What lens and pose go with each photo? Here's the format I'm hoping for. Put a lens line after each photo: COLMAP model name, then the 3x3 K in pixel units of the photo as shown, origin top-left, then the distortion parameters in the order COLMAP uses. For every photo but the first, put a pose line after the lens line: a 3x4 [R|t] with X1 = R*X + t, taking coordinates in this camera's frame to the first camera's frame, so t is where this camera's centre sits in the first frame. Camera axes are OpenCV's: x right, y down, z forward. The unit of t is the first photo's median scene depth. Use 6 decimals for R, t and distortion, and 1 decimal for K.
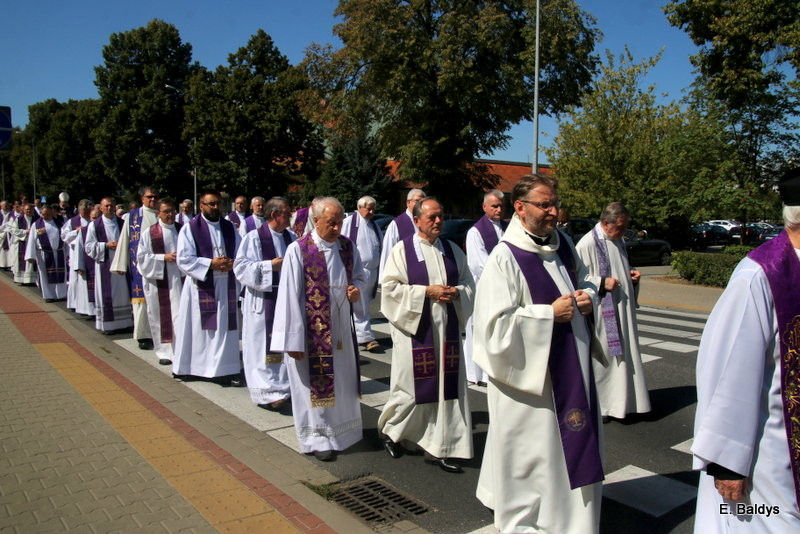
lens RADIAL K [[663.6, 0, 394.9], [0, 663.6, 262.5], [0, 0, 1]] dist [-0.108898, 0.089081]
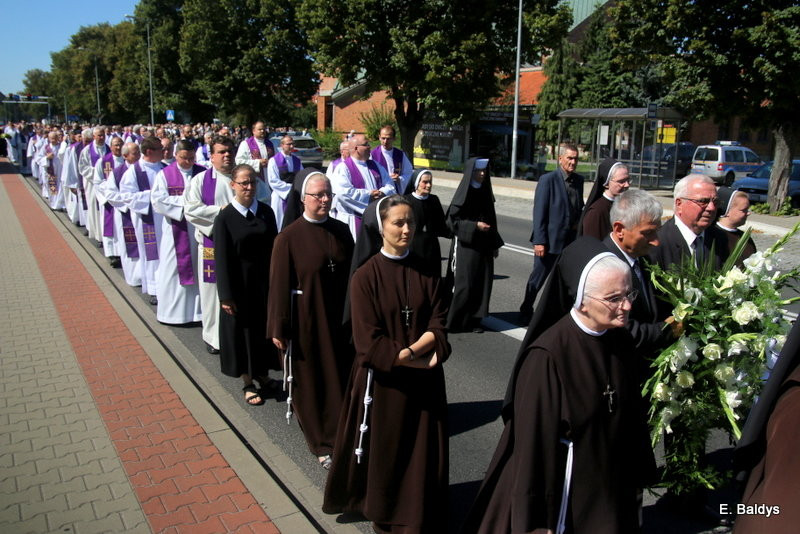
lens RADIAL K [[667.5, 0, 395.3], [0, 667.5, 262.7], [0, 0, 1]] dist [-0.109760, 0.096535]
pose [[0.995367, 0.026327, -0.092473, -0.457397], [-0.014565, 0.991970, 0.125631, -0.063315], [0.095038, -0.123702, 0.987758, 0.616996]]
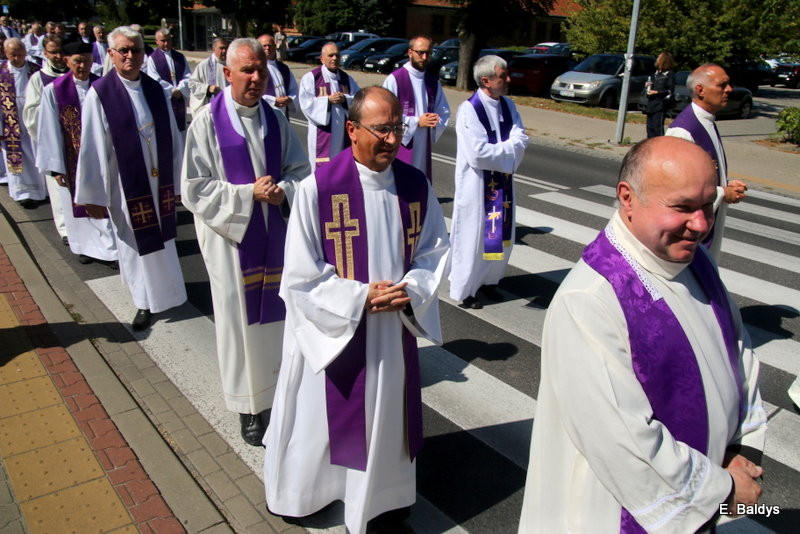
lens RADIAL K [[665.7, 0, 395.3], [0, 665.7, 262.9], [0, 0, 1]] dist [-0.108789, 0.091028]
pose [[0.999585, 0.021416, 0.019282, -0.034842], [-0.025745, 0.964269, 0.263671, -0.016294], [-0.012946, -0.264058, 0.964420, 0.092765]]
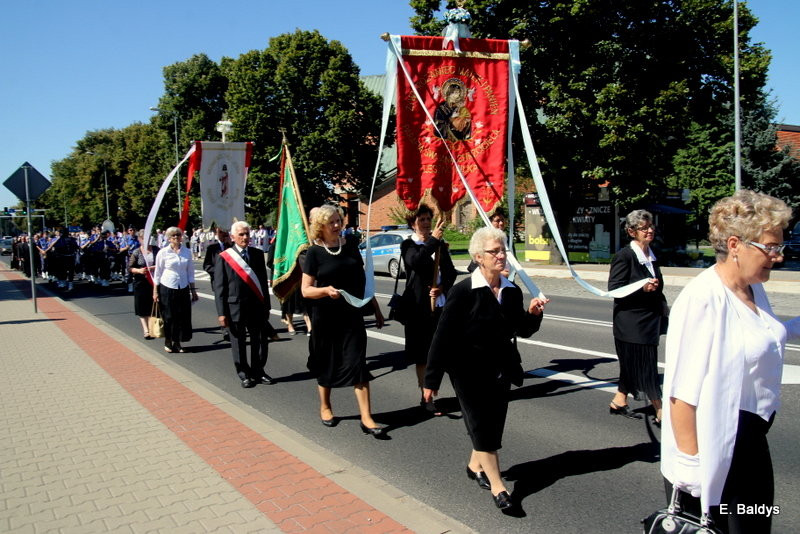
lens RADIAL K [[669.7, 0, 395.4], [0, 669.7, 264.7], [0, 0, 1]] dist [-0.095651, 0.051790]
pose [[0.996174, -0.040079, -0.077658, -0.626692], [0.038923, 0.999109, -0.016344, -0.070193], [0.078244, 0.013259, 0.996846, 0.799144]]
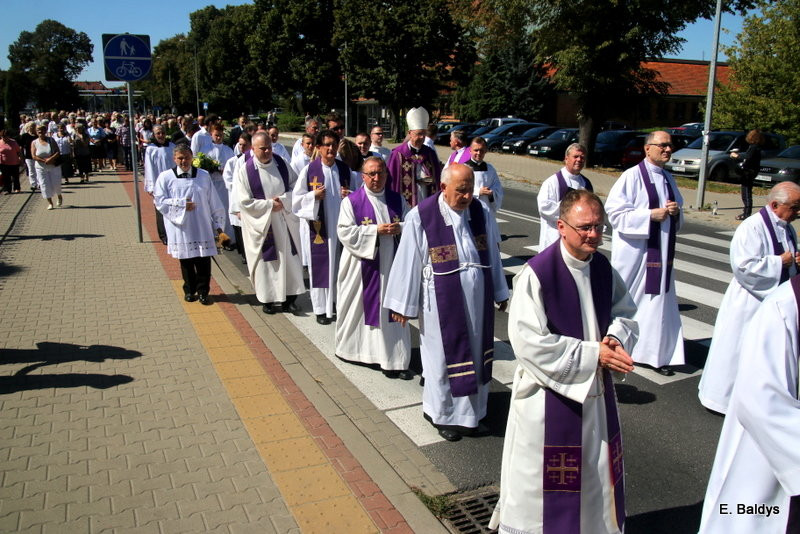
lens RADIAL K [[667.5, 0, 395.3], [0, 667.5, 262.7], [0, 0, 1]] dist [-0.109760, 0.096535]
pose [[0.974239, 0.042870, -0.221408, 0.002287], [-0.009982, 0.989001, 0.147572, -0.012446], [0.225299, -0.141560, 0.963951, 0.017898]]
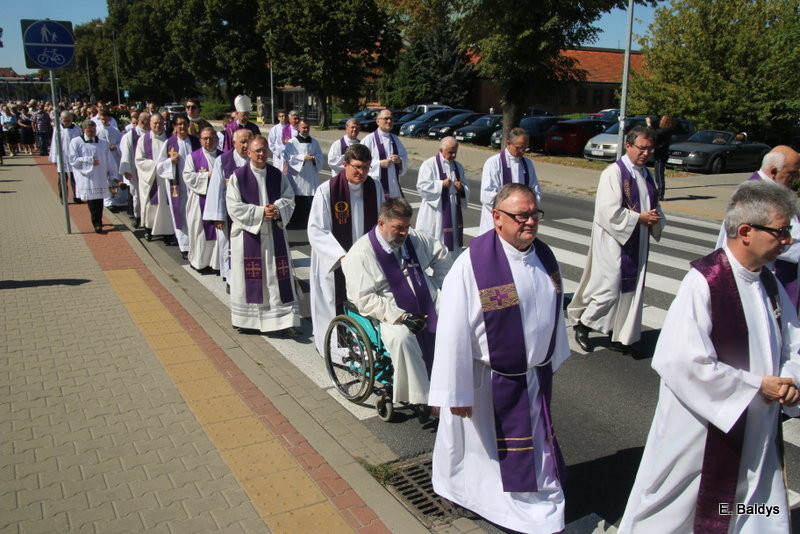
lens RADIAL K [[663.6, 0, 394.9], [0, 663.6, 262.5], [0, 0, 1]] dist [-0.108898, 0.089081]
pose [[0.992934, 0.022051, -0.116605, 0.001749], [-0.002356, 0.986054, 0.166409, -0.012280], [0.118648, -0.164959, 0.979138, 0.012984]]
